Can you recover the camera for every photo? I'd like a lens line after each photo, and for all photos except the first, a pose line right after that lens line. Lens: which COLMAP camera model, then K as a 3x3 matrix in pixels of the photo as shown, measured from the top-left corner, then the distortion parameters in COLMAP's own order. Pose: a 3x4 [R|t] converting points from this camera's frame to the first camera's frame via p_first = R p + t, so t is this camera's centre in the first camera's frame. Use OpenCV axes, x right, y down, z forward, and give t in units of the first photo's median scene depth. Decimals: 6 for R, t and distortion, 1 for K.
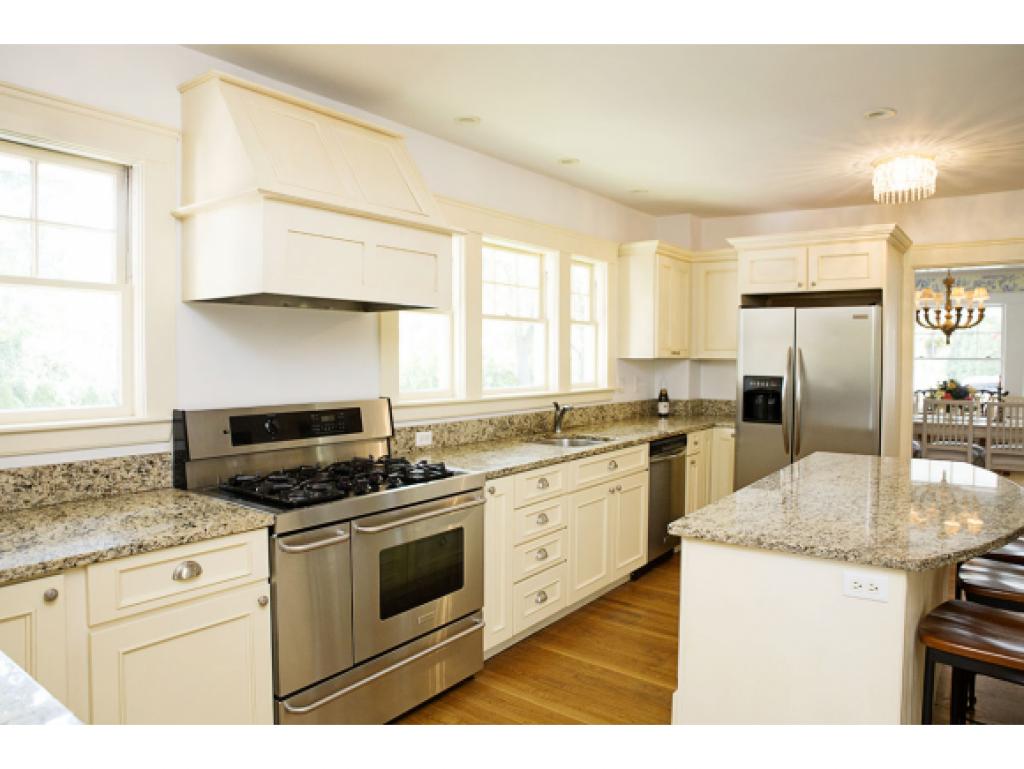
lens RADIAL K [[698.6, 0, 505.1], [0, 698.6, 376.2], [0, 0, 1]] dist [-0.123769, 0.090372]
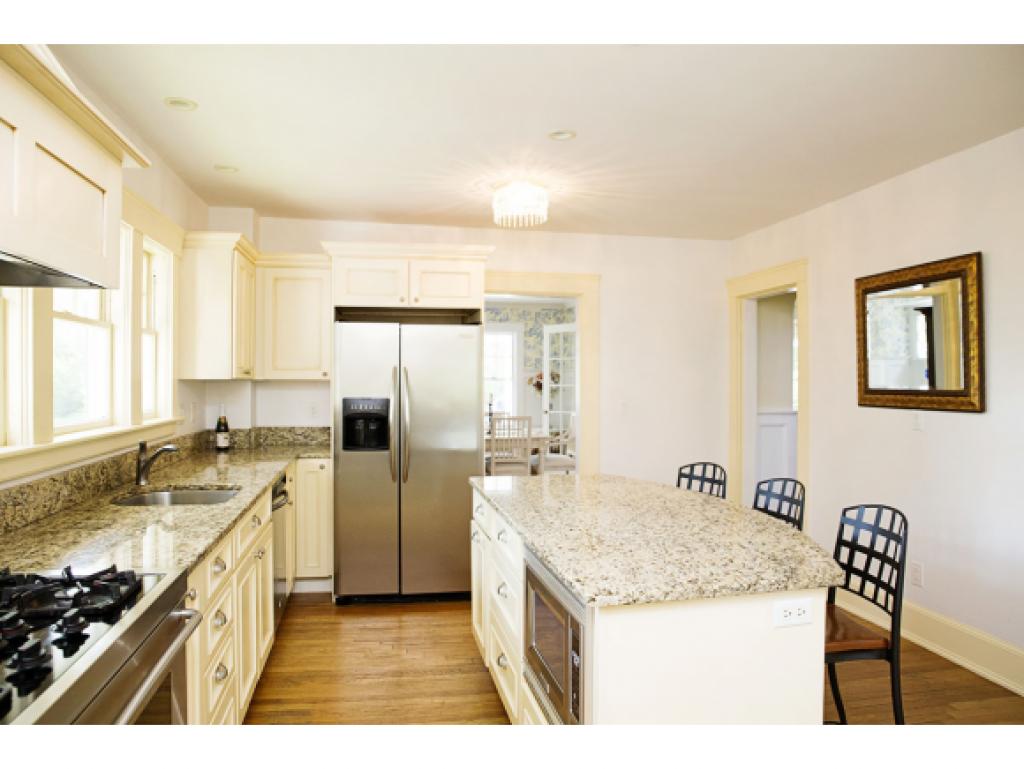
lens RADIAL K [[698.6, 0, 505.1], [0, 698.6, 376.2], [0, 0, 1]] dist [-0.123769, 0.090372]
pose [[0.670337, 0.000657, 0.742057, -0.182466], [0.023746, 0.999468, -0.022335, -0.004333], [-0.741677, 0.032593, 0.669965, 0.262588]]
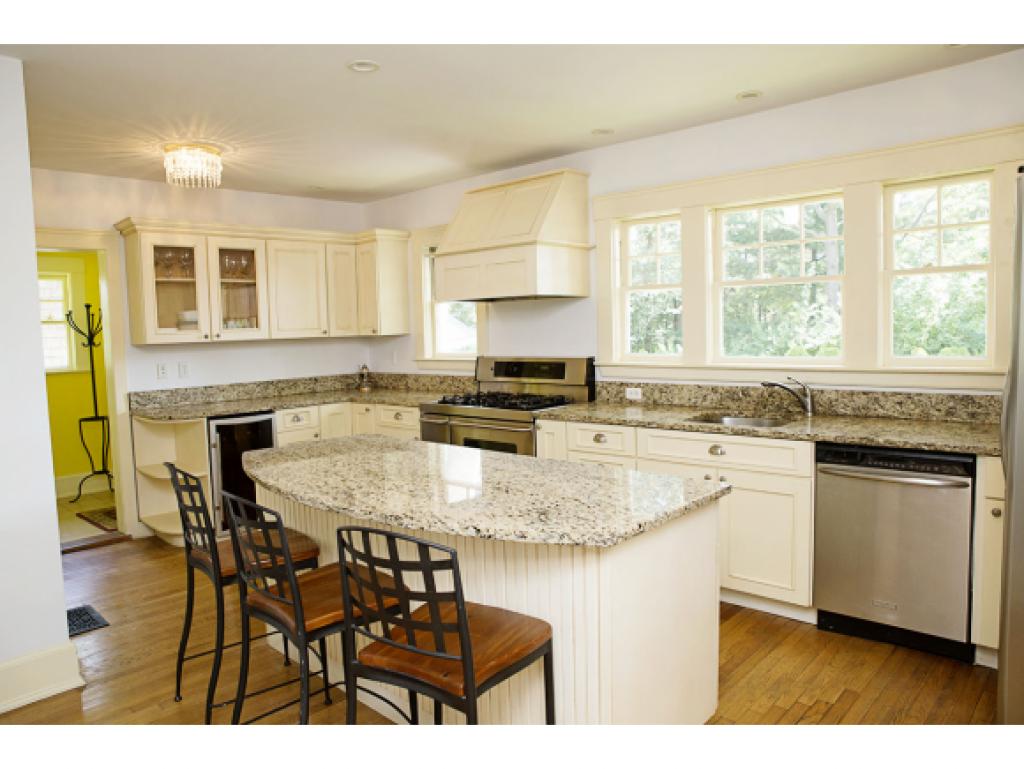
lens RADIAL K [[698.6, 0, 505.1], [0, 698.6, 376.2], [0, 0, 1]] dist [-0.123769, 0.090372]
pose [[-0.107119, 0.064756, -0.992135, 0.887927], [-0.004707, 0.997833, 0.065636, -0.015805], [0.994235, 0.011701, -0.106582, 0.717263]]
